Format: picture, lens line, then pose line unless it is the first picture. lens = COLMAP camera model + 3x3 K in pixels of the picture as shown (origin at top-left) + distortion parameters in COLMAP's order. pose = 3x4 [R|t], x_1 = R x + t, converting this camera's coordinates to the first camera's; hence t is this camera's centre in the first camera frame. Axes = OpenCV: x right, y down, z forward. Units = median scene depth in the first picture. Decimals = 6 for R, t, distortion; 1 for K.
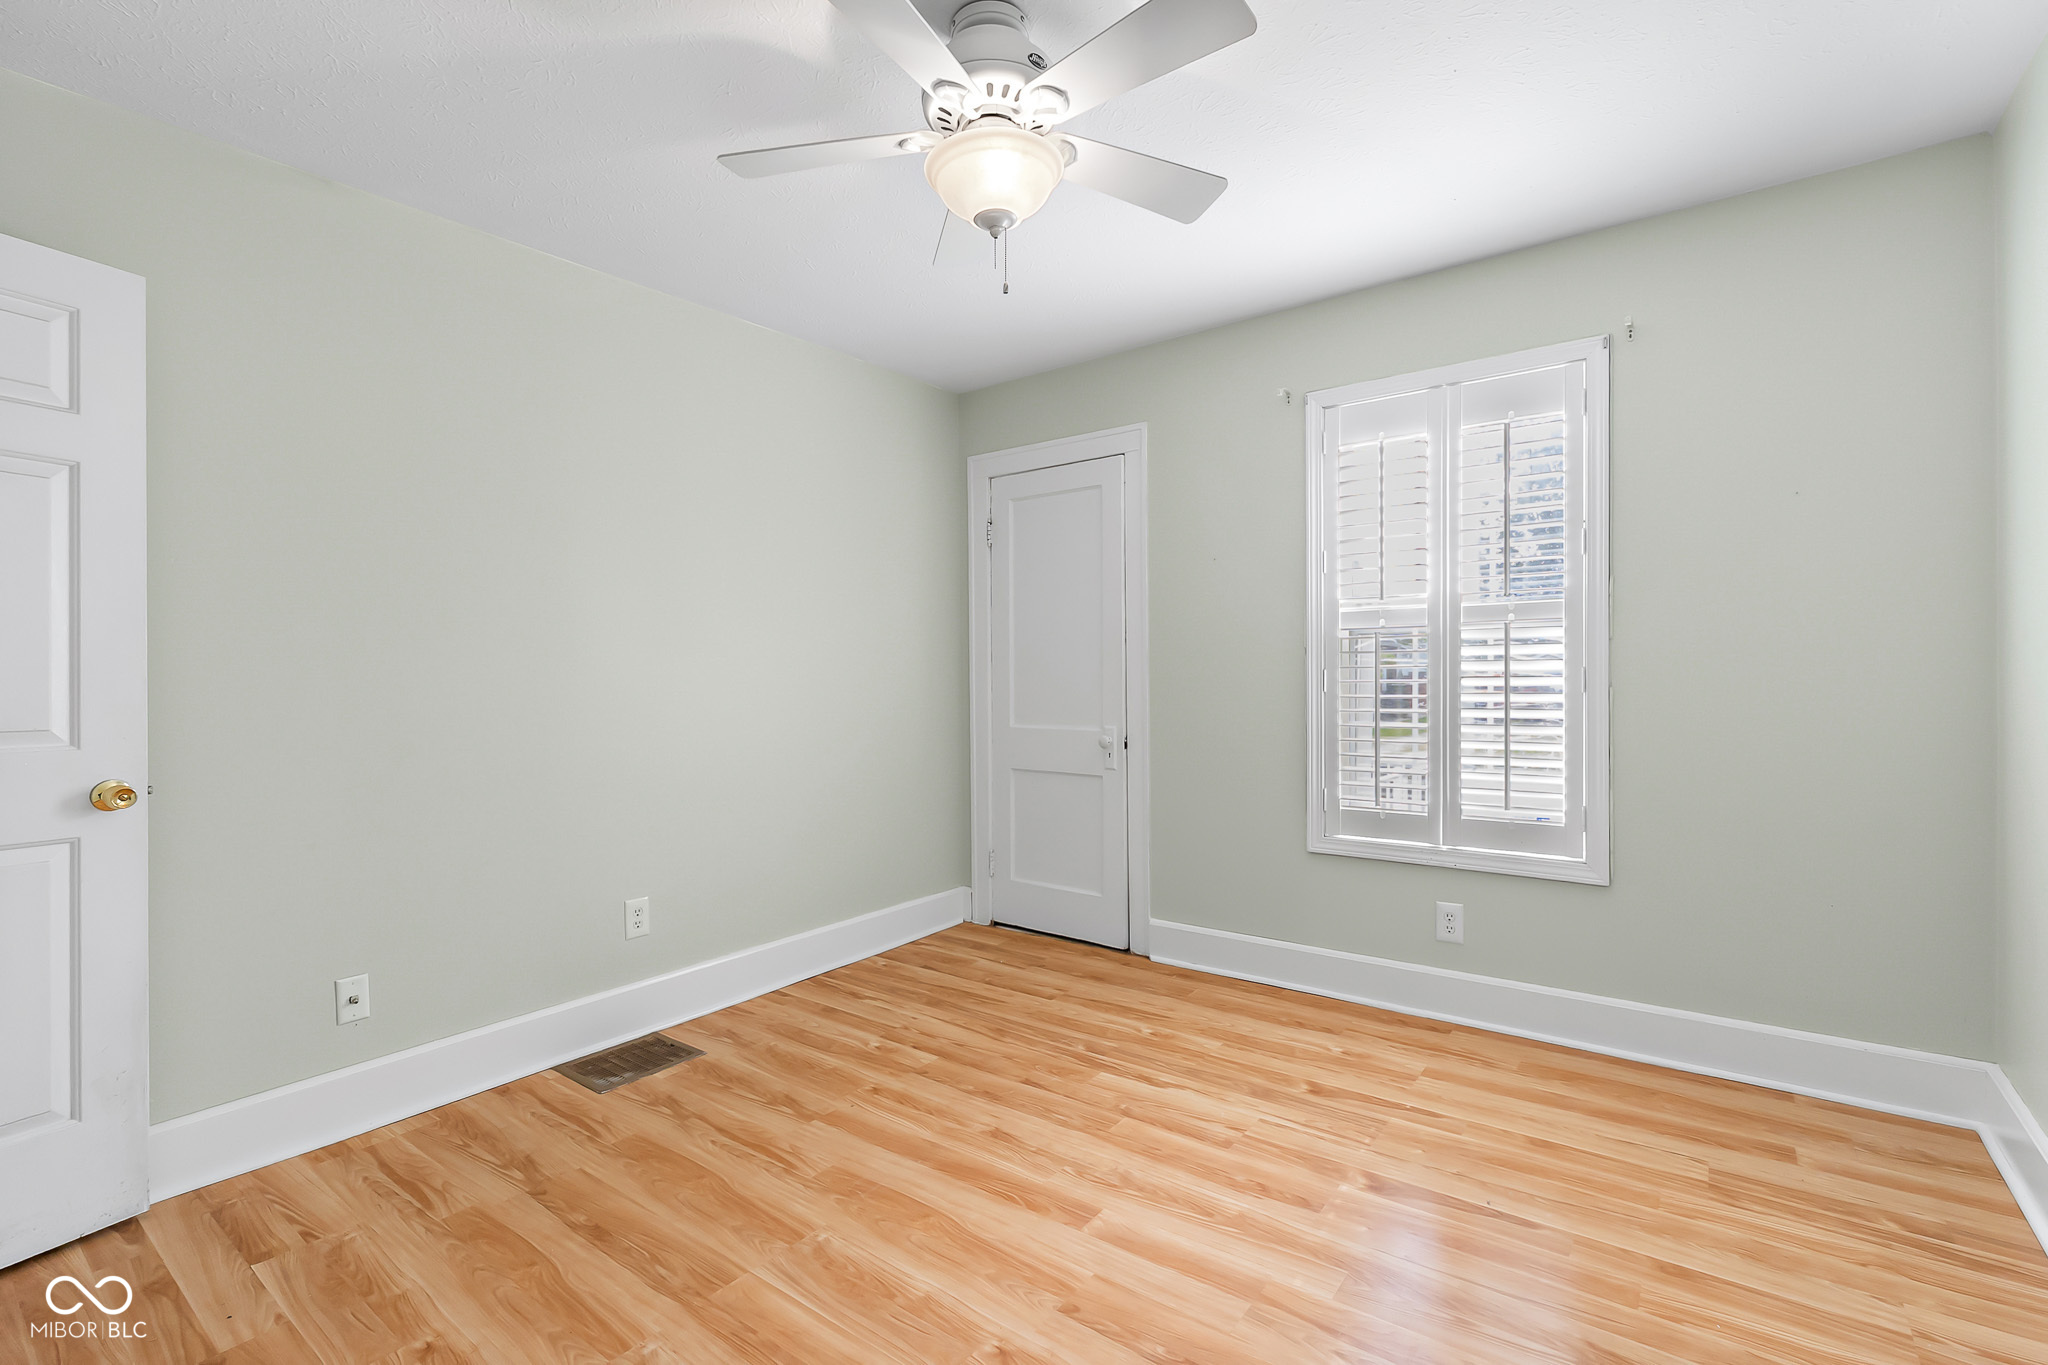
lens RADIAL K [[913.5, 0, 1024.0], [0, 913.5, 682.5], [0, 0, 1]] dist [0.001072, 0.001151]
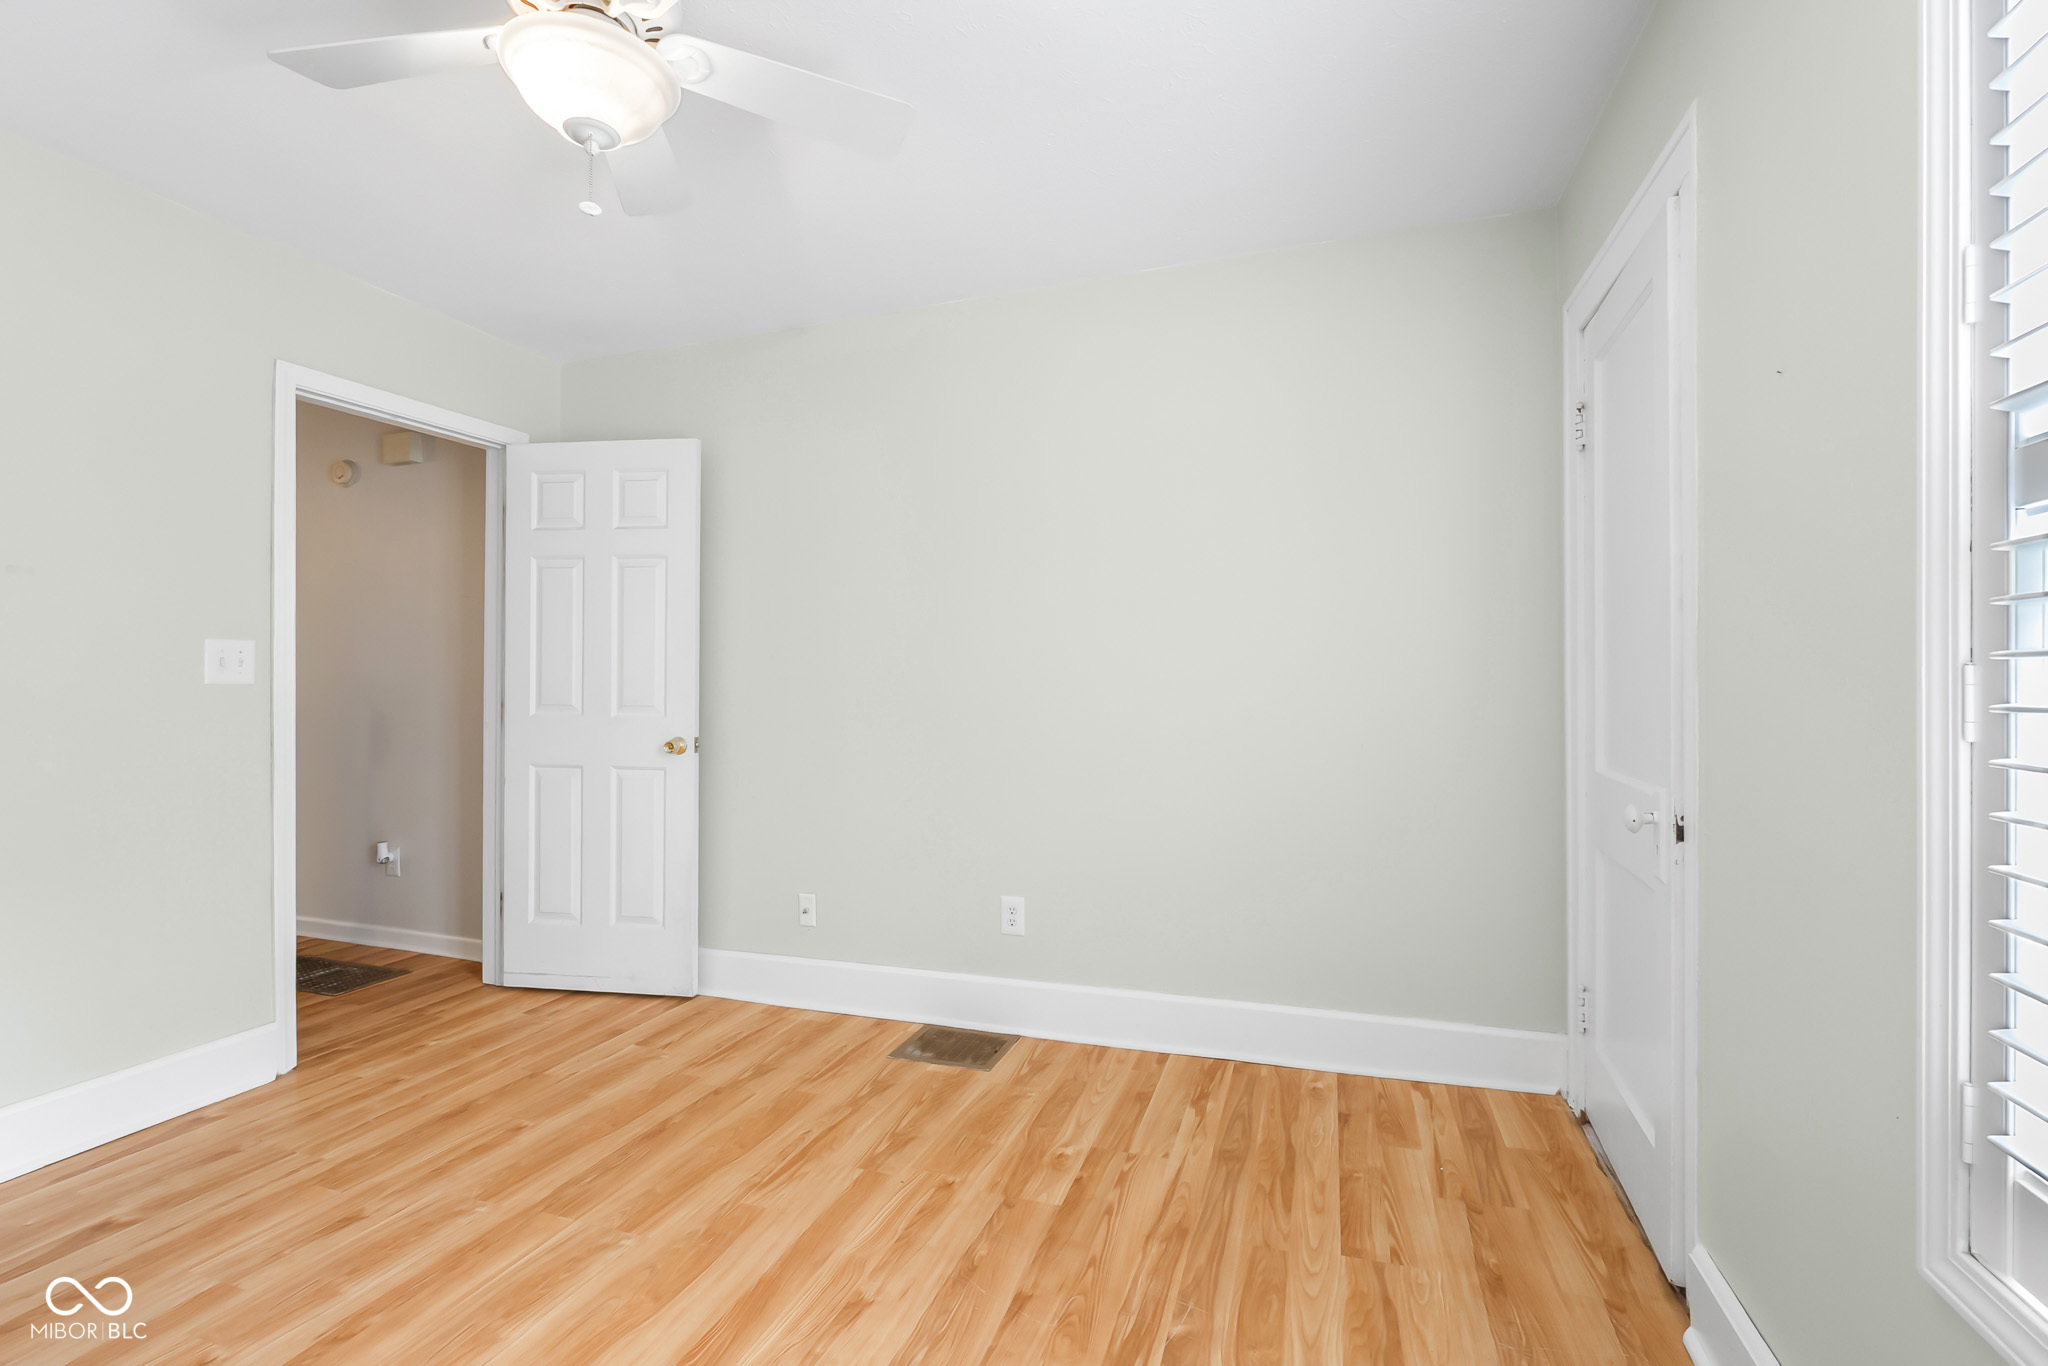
lens RADIAL K [[906.2, 0, 1002.4], [0, 906.2, 683.9], [0, 0, 1]] dist [0.000330, 0.000081]
pose [[0.317446, 0.005114, -0.948263, 0.546941], [-0.007077, 0.999970, 0.003024, -0.002271], [0.948250, 0.005751, 0.317473, 0.700513]]
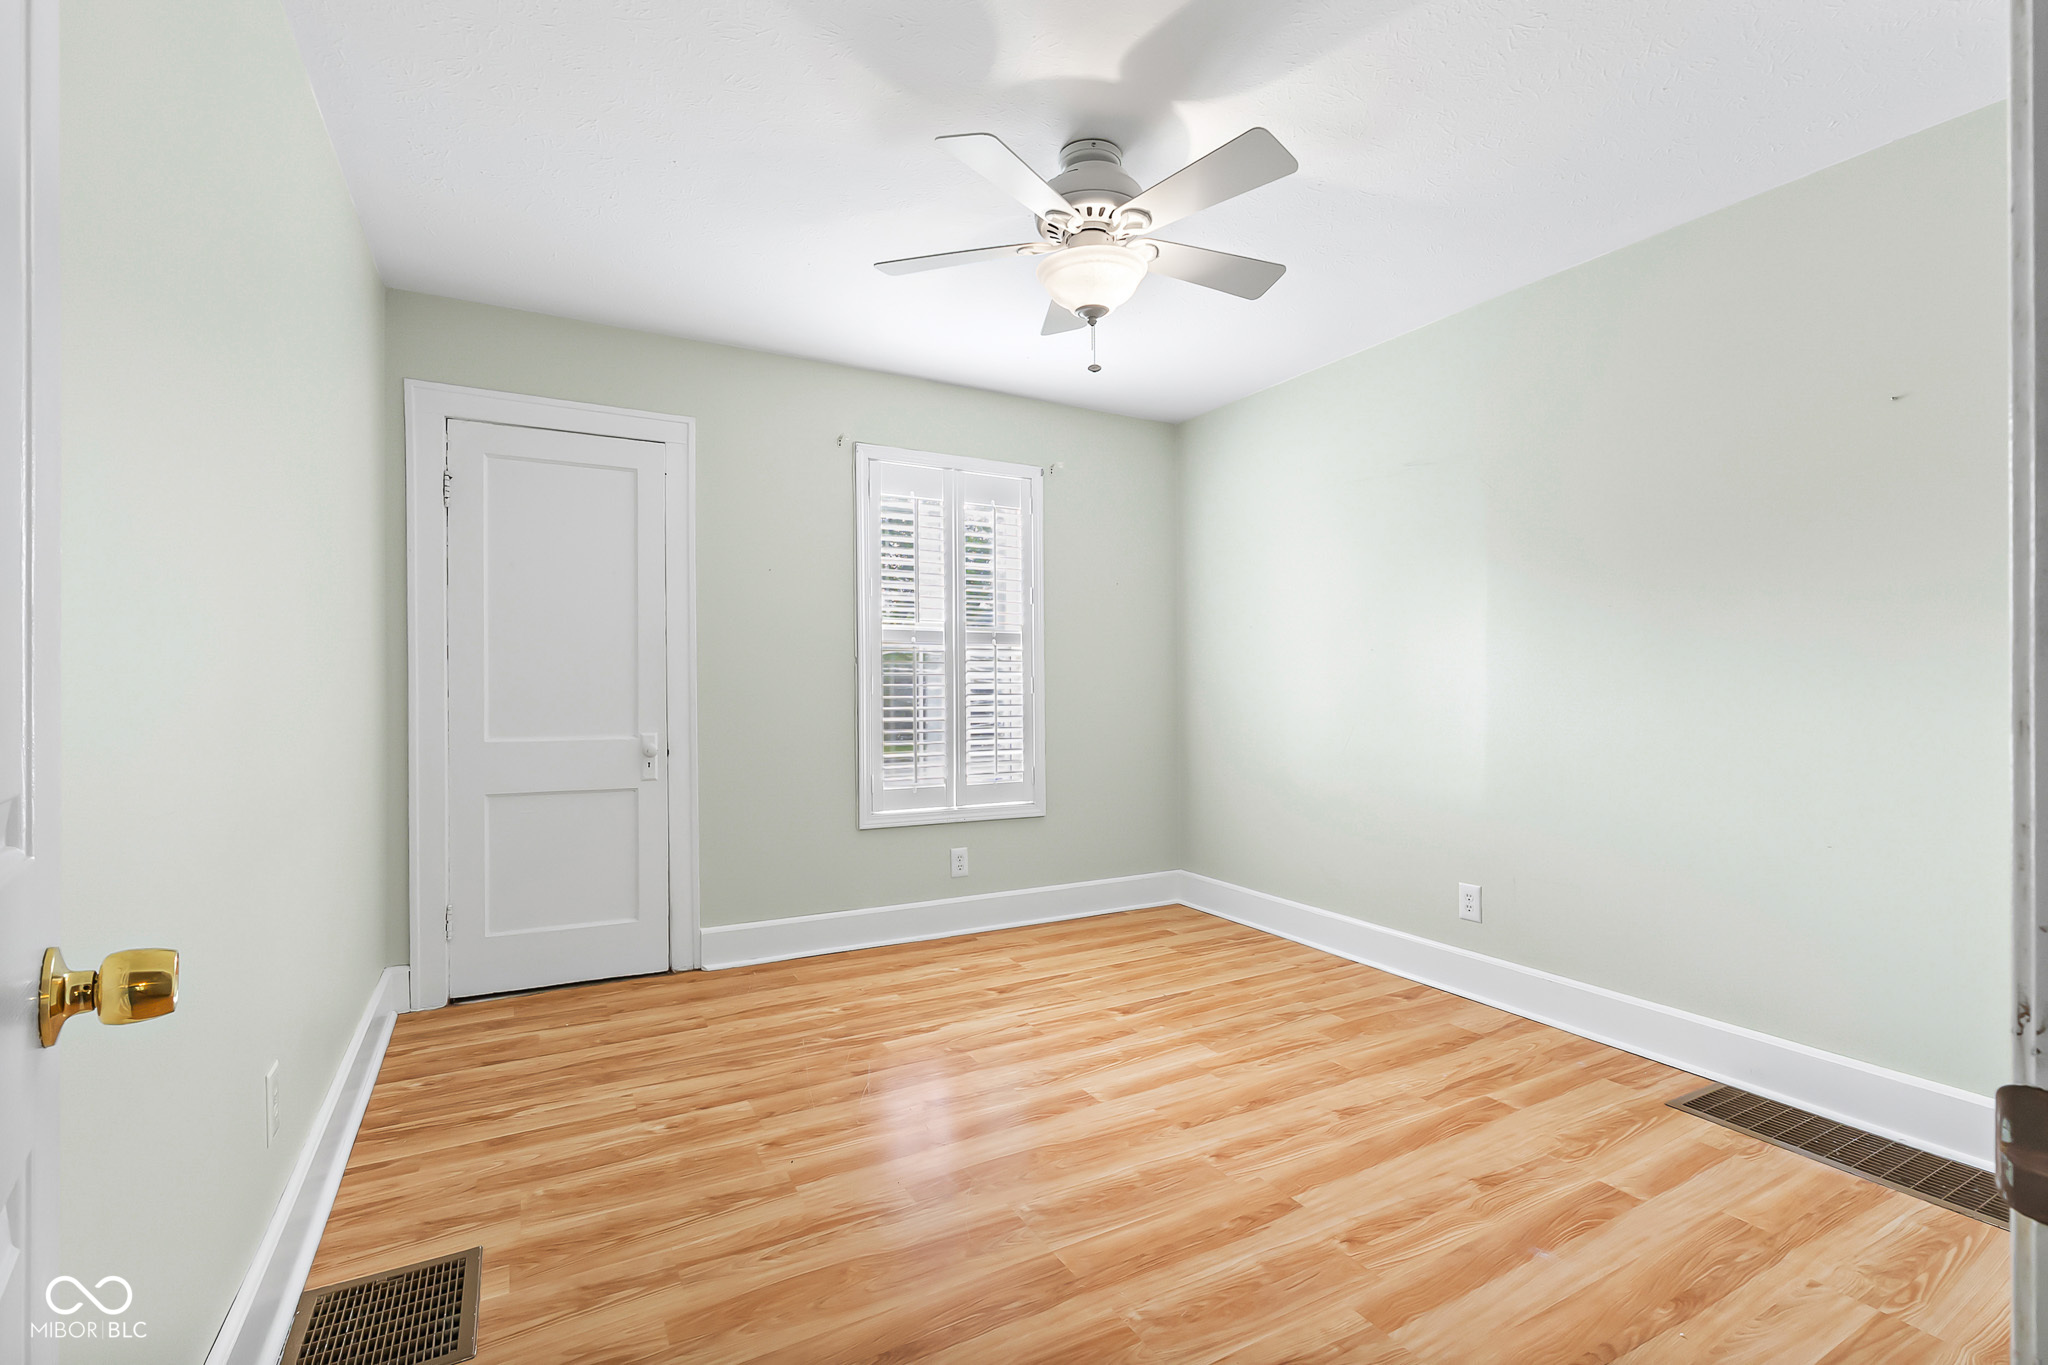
lens RADIAL K [[913.9, 0, 998.9], [0, 913.9, 684.6], [0, 0, 1]] dist [-0.005524, 0.000560]
pose [[0.417003, 0.009054, 0.908860, -0.776271], [0.002681, 0.999934, -0.011191, 0.012627], [-0.908901, 0.007103, 0.416951, 0.385074]]
